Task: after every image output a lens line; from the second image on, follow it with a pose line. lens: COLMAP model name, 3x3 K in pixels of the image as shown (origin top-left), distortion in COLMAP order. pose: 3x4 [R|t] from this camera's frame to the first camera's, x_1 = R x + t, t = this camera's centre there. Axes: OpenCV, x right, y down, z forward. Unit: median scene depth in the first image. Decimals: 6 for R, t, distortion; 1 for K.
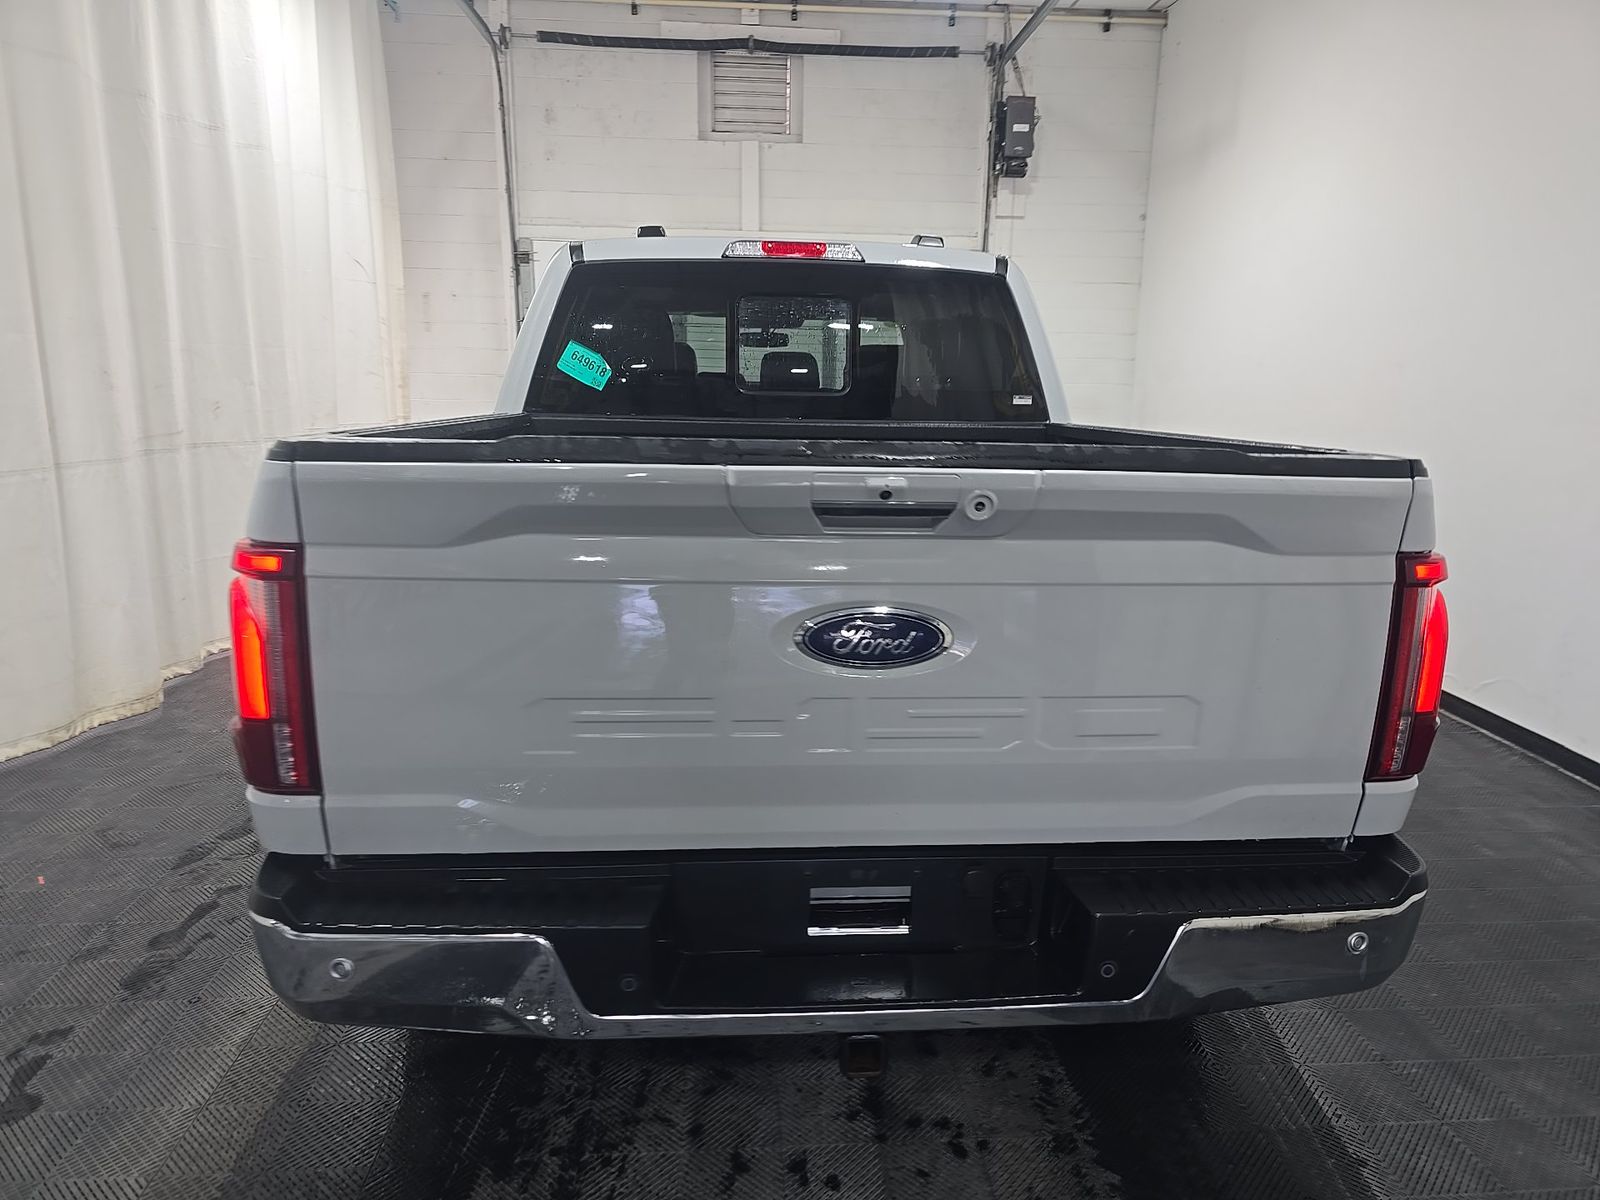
lens RADIAL K [[1066.8, 0, 815.9], [0, 1066.8, 600.0], [0, 0, 1]] dist [0.038389, -0.030921]
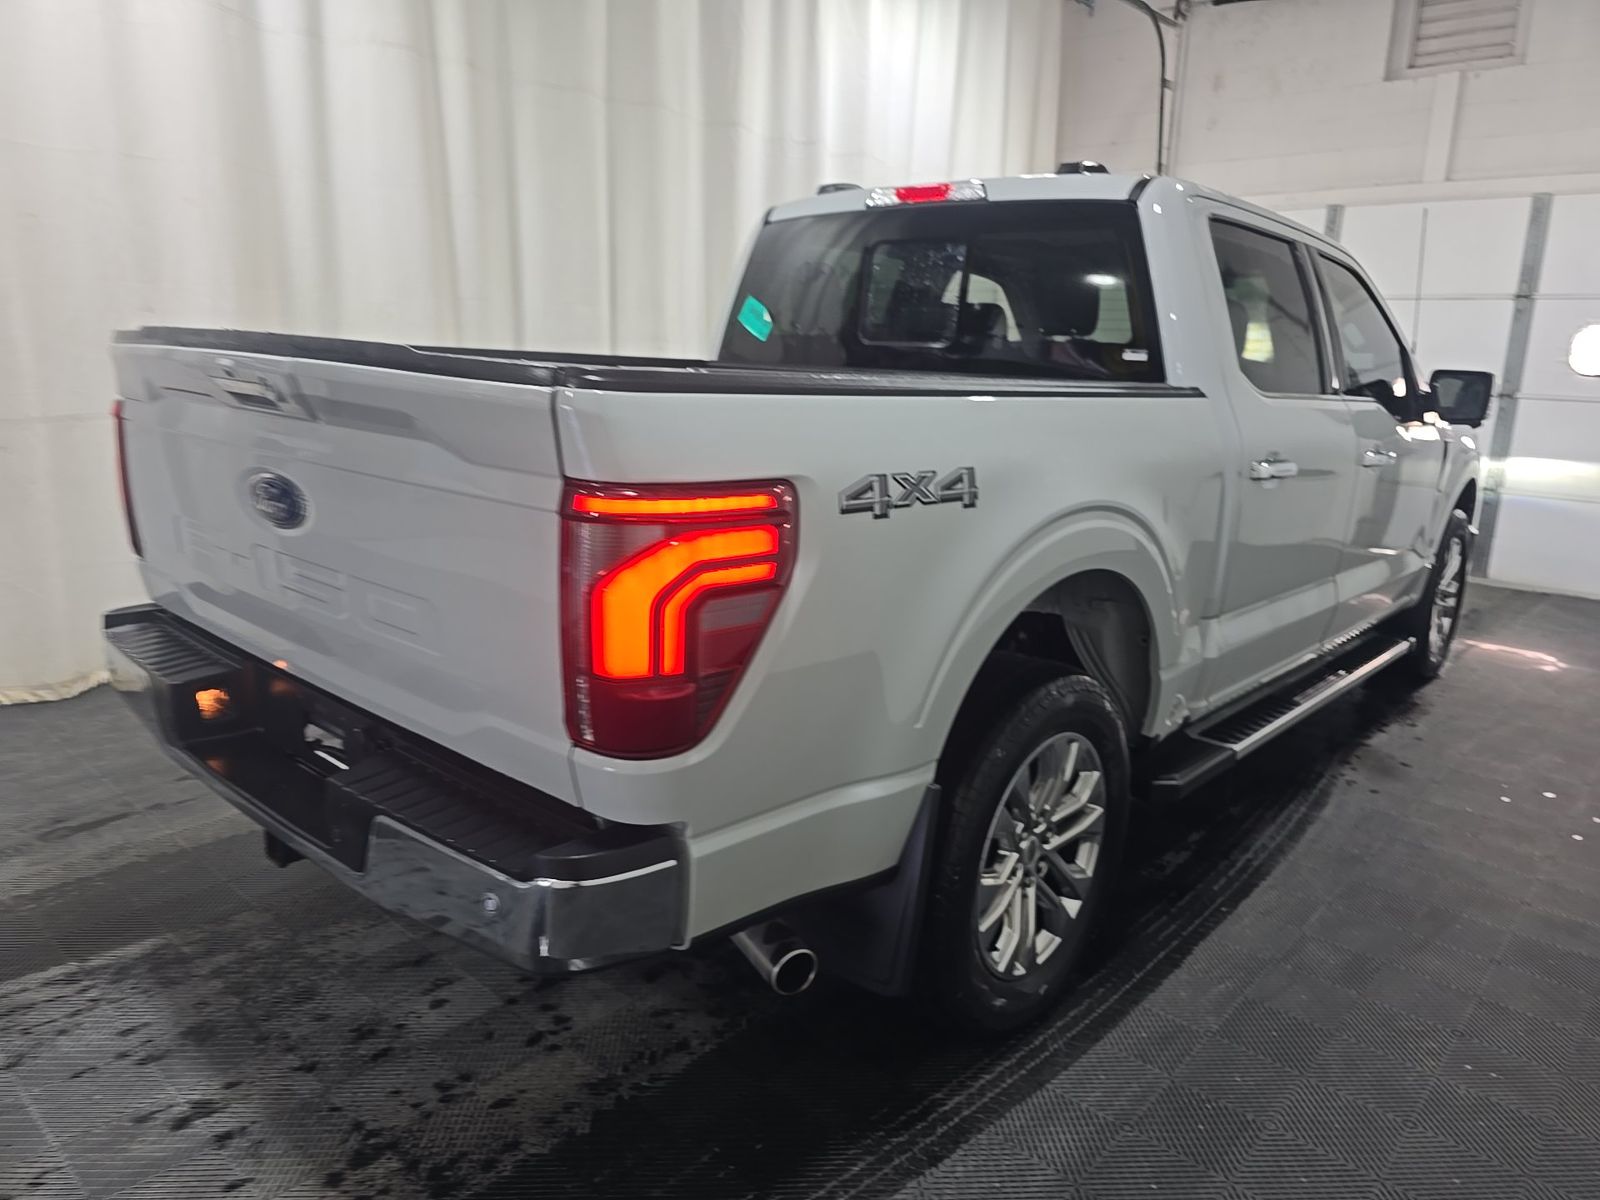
lens RADIAL K [[1066.8, 0, 799.8], [0, 1066.8, 599.9], [0, 0, 1]] dist [0.038389, -0.030921]
pose [[0.688950, 0.174637, -0.703455, 0.628080], [-0.174764, 0.981929, 0.072609, -0.020033], [0.703424, 0.072915, 0.707021, 0.264169]]
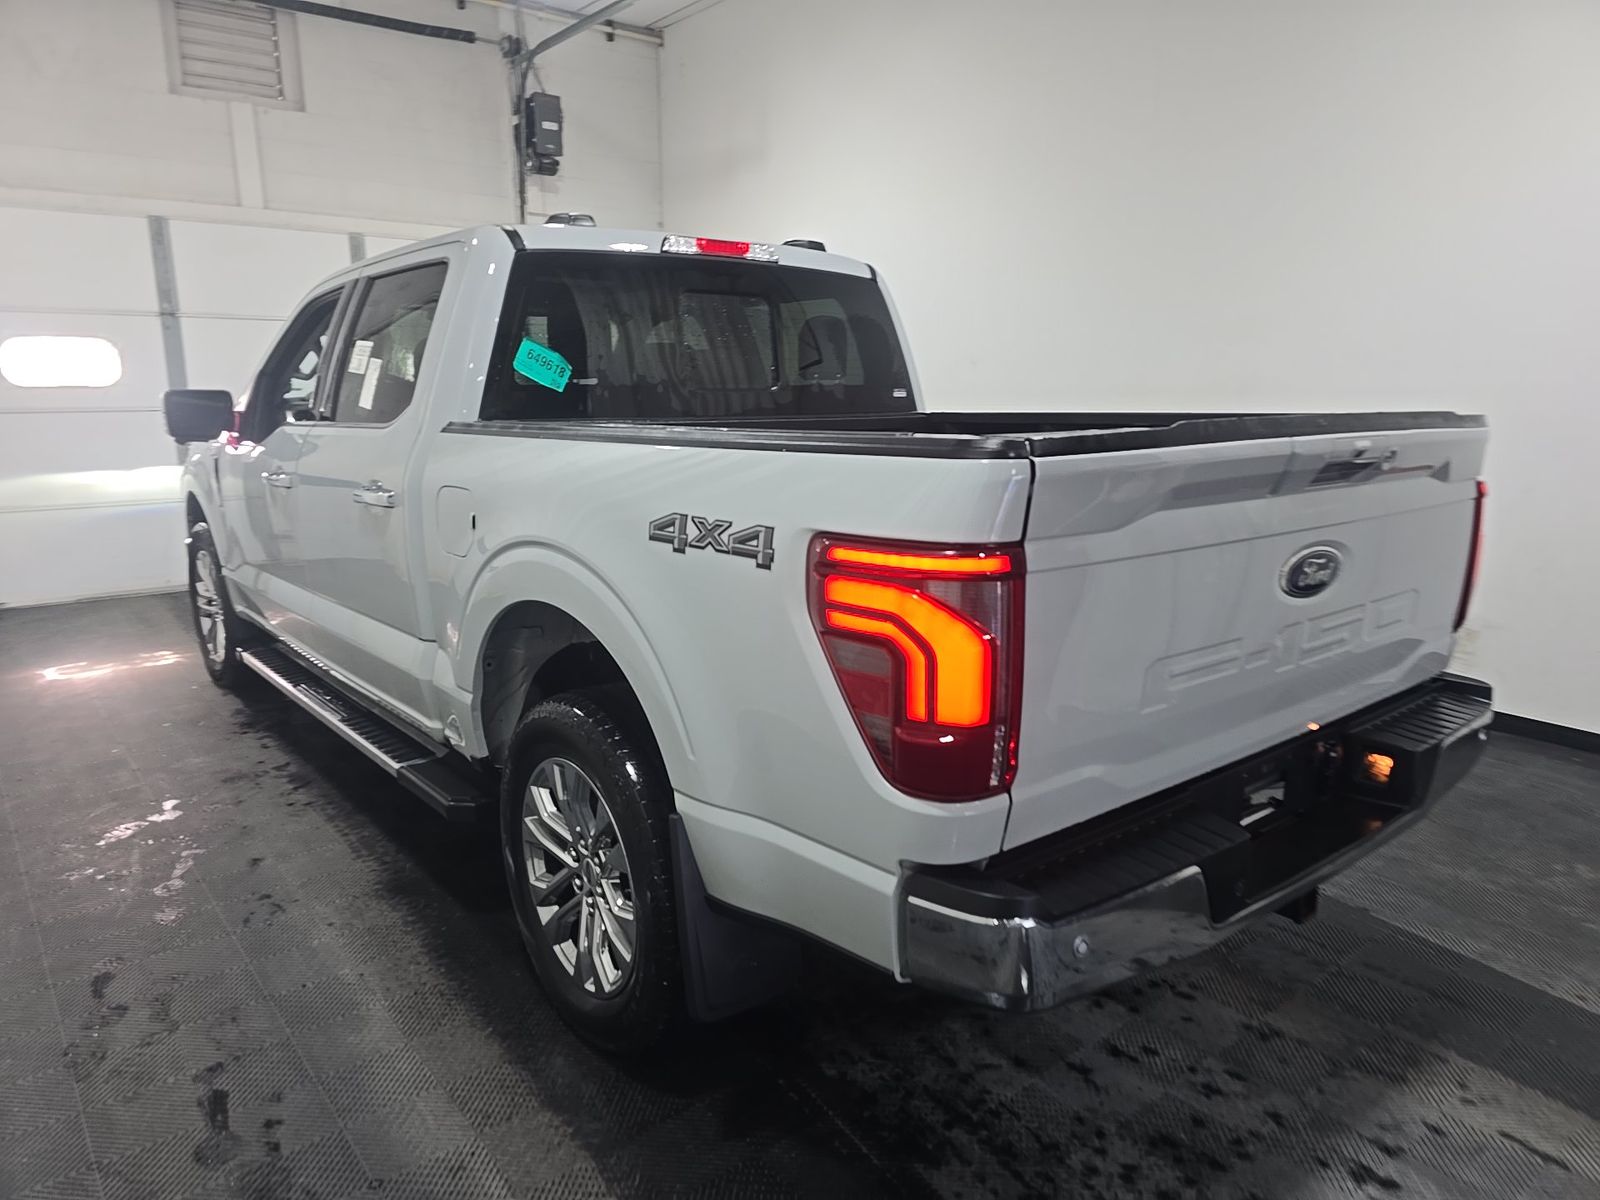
lens RADIAL K [[1066.8, 0, 805.2], [0, 1066.8, 611.5], [0, 0, 1]] dist [0.038389, -0.030921]
pose [[0.820073, -0.136866, 0.555650, -0.549861], [0.131469, 0.990067, 0.049838, -0.028797], [-0.556952, 0.032180, 0.829921, 0.131143]]
